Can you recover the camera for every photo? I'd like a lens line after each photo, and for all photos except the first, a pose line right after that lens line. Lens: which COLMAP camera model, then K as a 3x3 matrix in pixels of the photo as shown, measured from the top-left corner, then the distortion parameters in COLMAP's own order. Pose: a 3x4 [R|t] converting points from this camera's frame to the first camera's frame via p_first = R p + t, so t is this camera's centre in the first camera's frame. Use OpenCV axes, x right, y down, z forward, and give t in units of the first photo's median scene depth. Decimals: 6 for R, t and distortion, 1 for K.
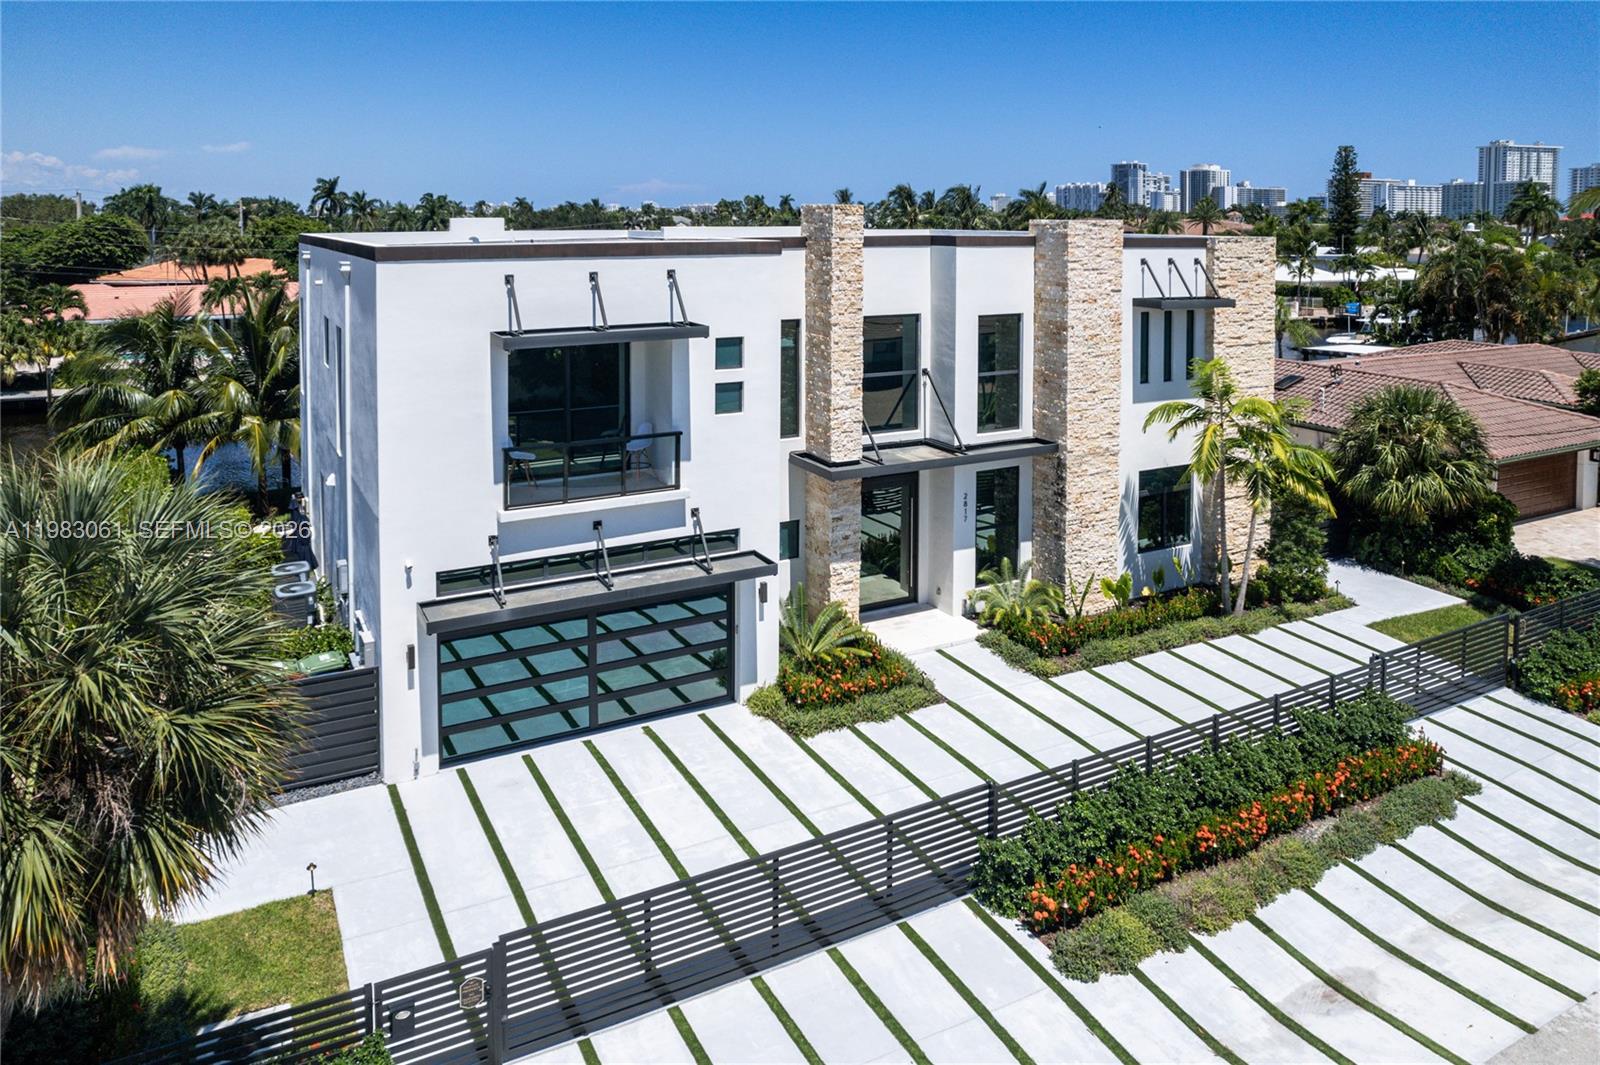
lens RADIAL K [[1103.5, 0, 785.5], [0, 1103.5, 323.3], [0, 0, 1]] dist [-0.051733, 0.030421]
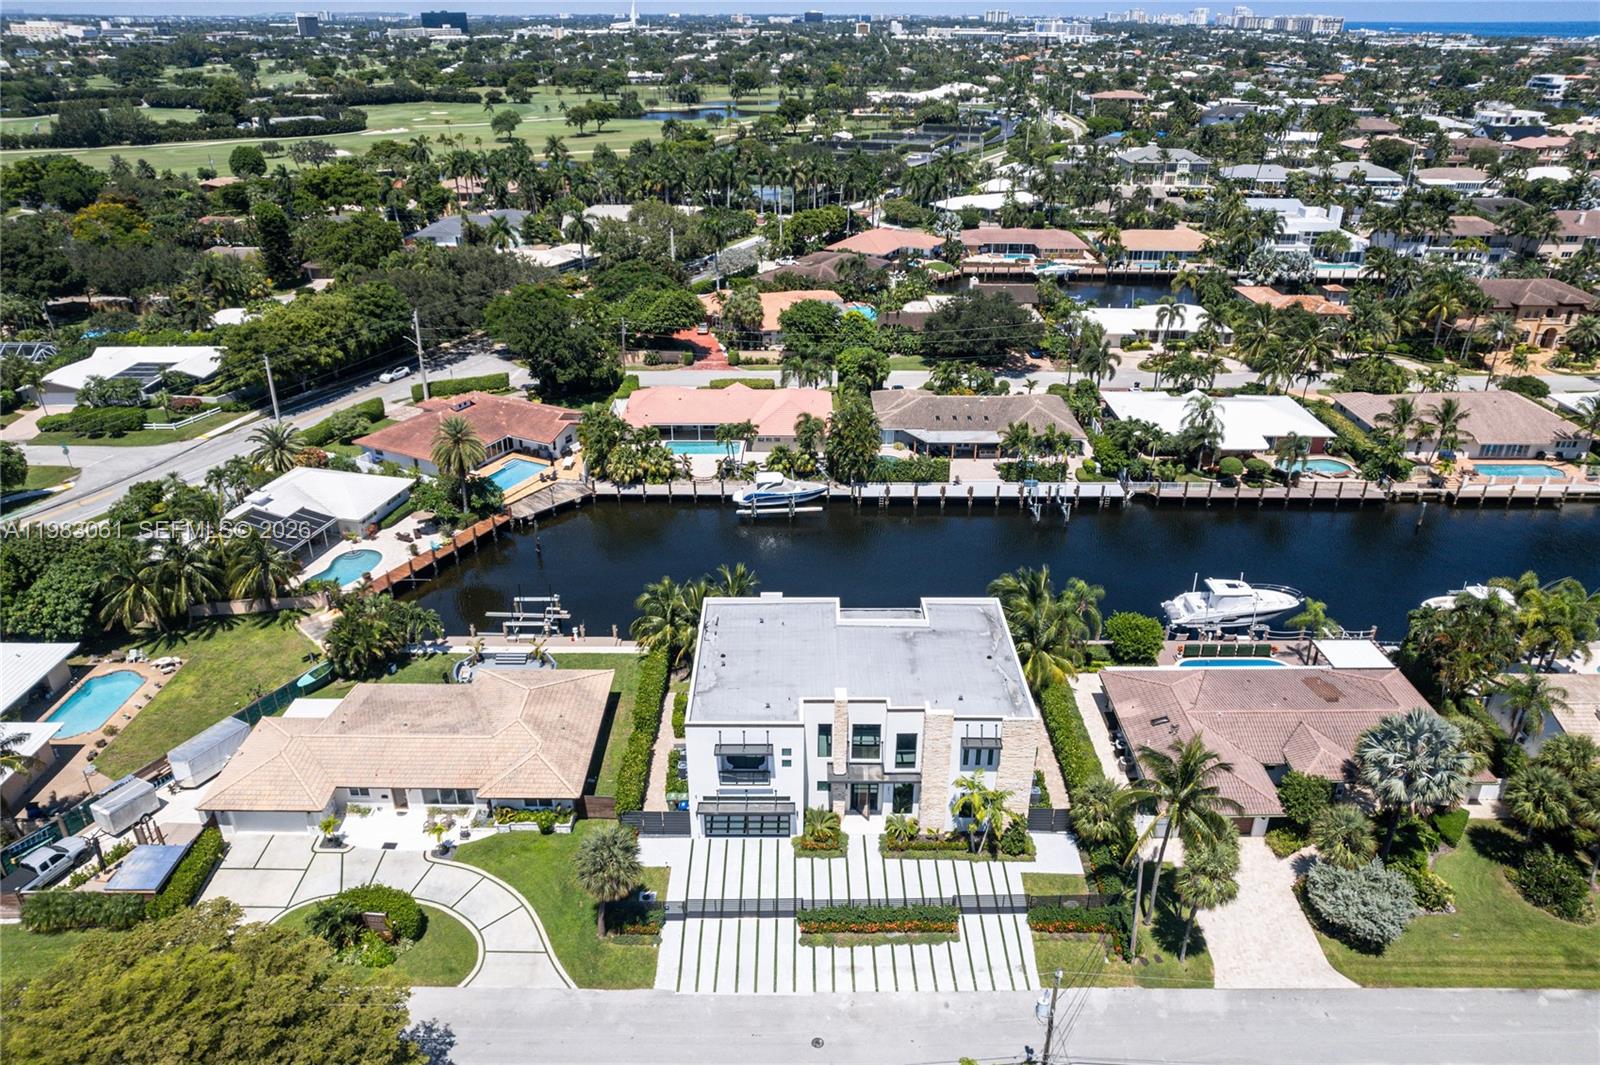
lens RADIAL K [[1103.5, 0, 798.5], [0, 1103.5, 510.2], [0, 0, 1]] dist [-0.051733, 0.030421]
pose [[0.886061, 0.206710, -0.414930, 1.074720], [-0.053075, 0.934428, 0.352174, -1.633692], [0.460520, -0.290025, 0.838932, -1.402911]]
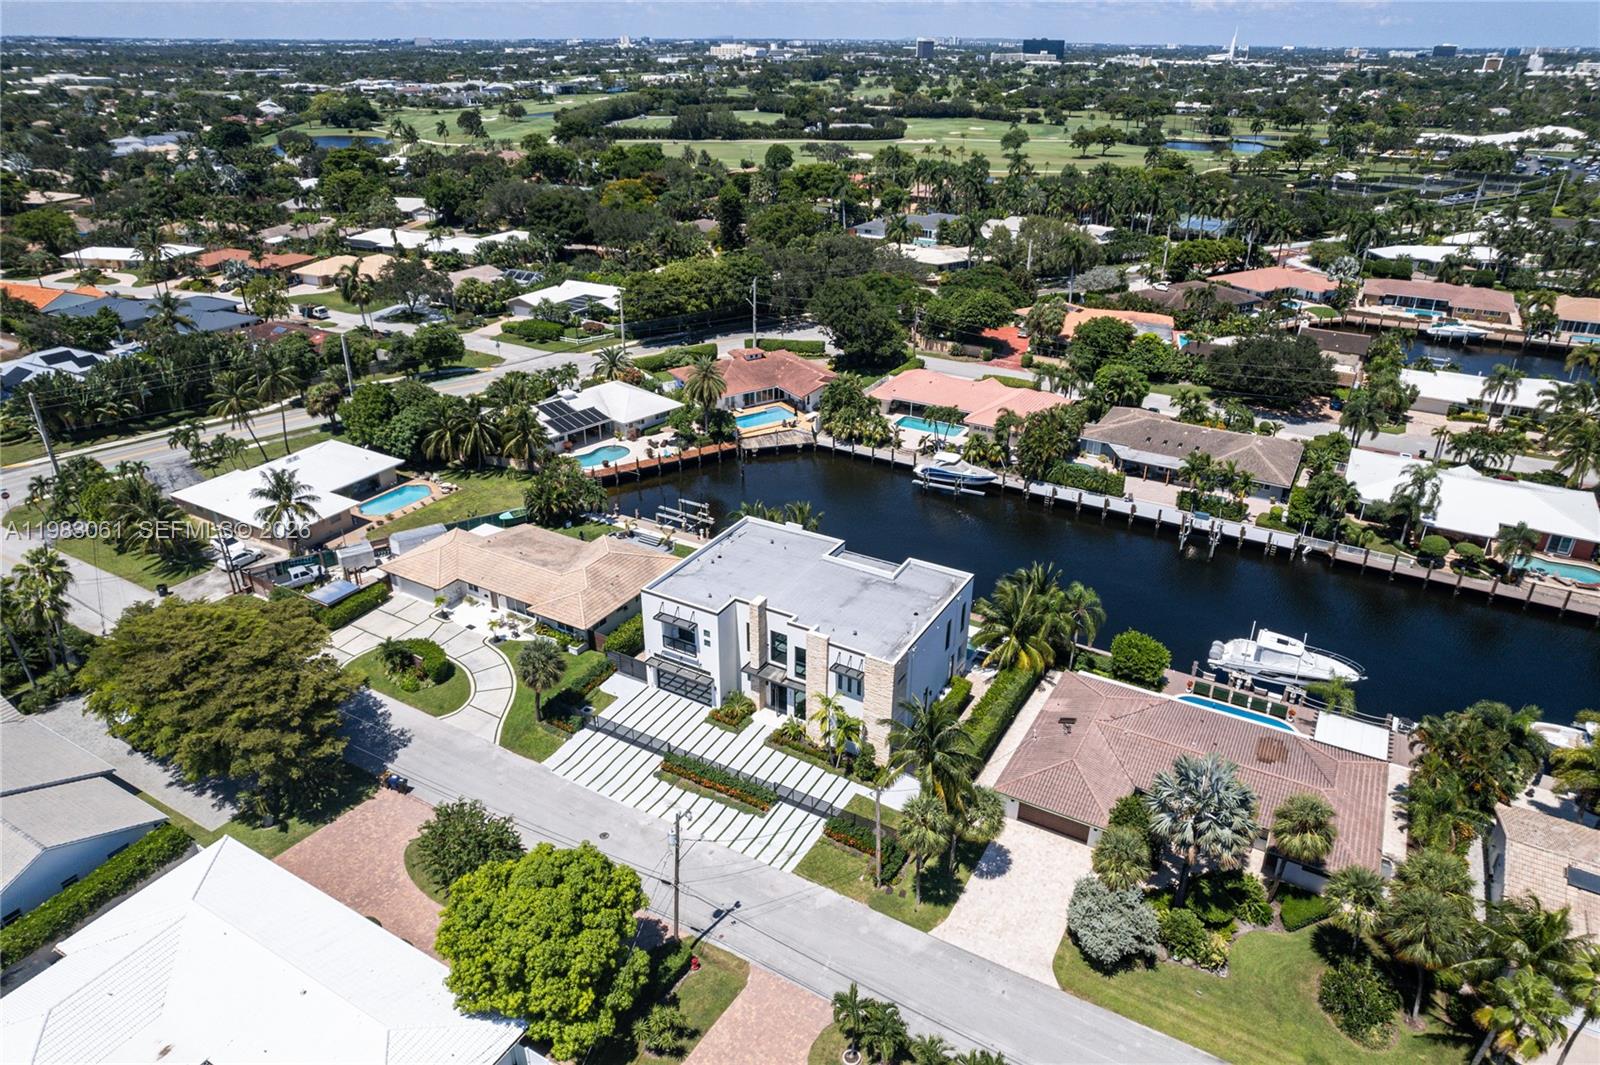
lens RADIAL K [[1028.2, 0, 806.0], [0, 1028.2, 520.0], [0, 0, 1]] dist [-0.046179, 0.051628]
pose [[0.537888, 0.378202, -0.753419, 2.575370], [-0.088077, 0.914039, 0.395949, -1.720057], [0.838402, -0.146617, 0.524962, -0.591720]]
